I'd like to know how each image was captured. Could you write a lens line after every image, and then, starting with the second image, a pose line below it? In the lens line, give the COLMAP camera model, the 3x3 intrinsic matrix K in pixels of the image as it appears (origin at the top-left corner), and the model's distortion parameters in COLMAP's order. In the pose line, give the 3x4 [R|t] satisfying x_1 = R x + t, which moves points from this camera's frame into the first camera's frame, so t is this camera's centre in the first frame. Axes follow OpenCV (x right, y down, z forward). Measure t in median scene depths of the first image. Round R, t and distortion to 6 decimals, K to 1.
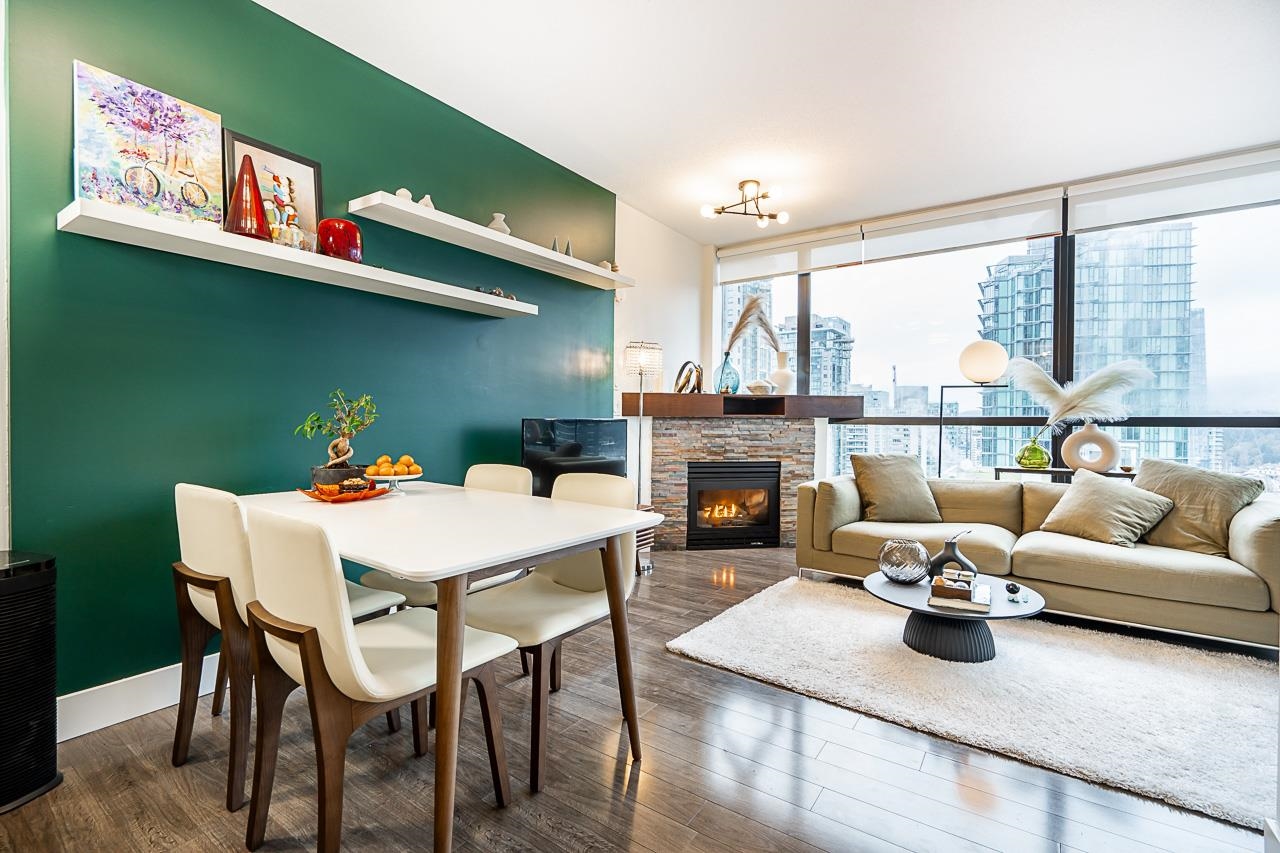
lens RADIAL K [[574.7, 0, 634.2], [0, 574.7, 426.9], [0, 0, 1]] dist [-0.001111, 0.000308]
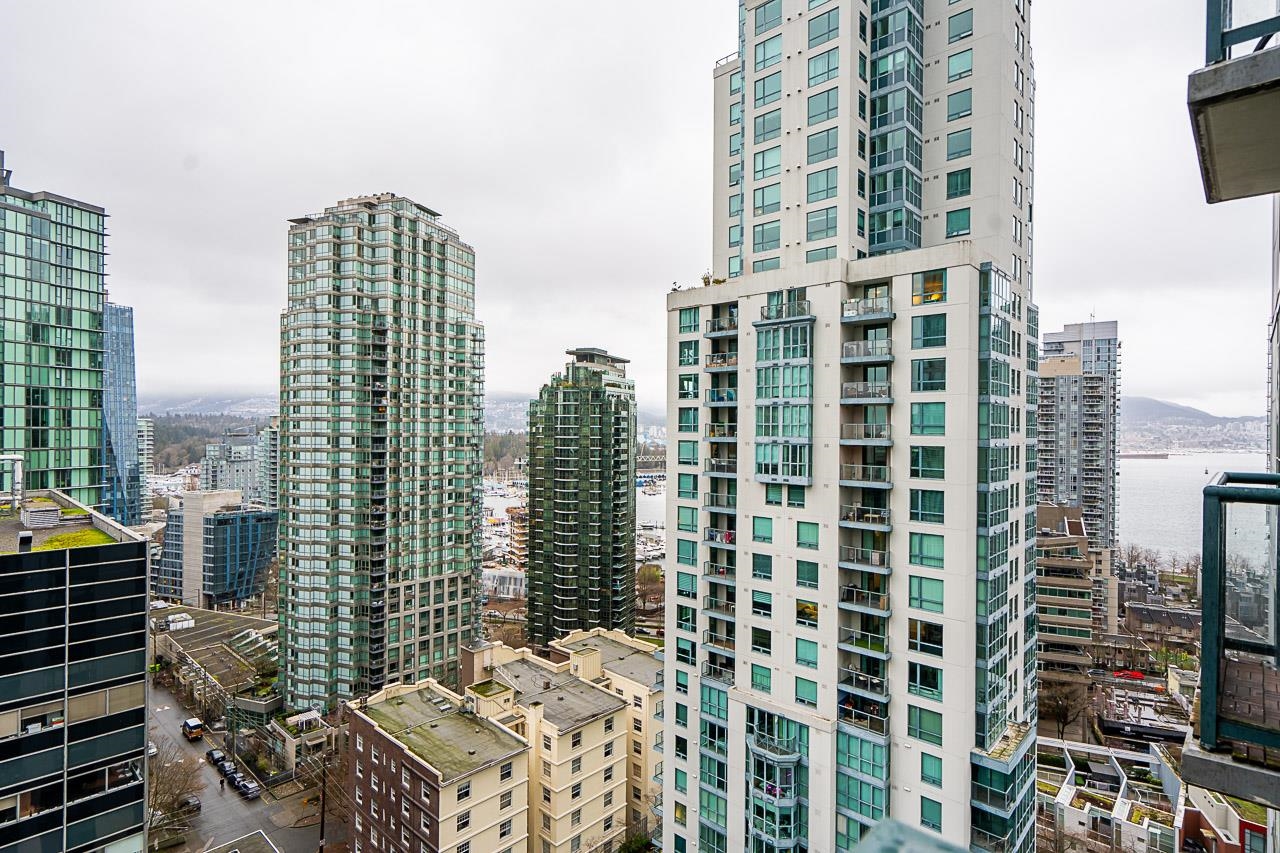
lens RADIAL K [[653.1, 0, 632.8], [0, 653.1, 428.8], [0, 0, 1]] dist [-0.000182, 0.001145]
pose [[0.146452, -0.003506, 0.989212, 1.165546], [0.005134, 0.999983, 0.002784, -0.065948], [-0.989204, 0.004671, 0.146468, 0.276349]]
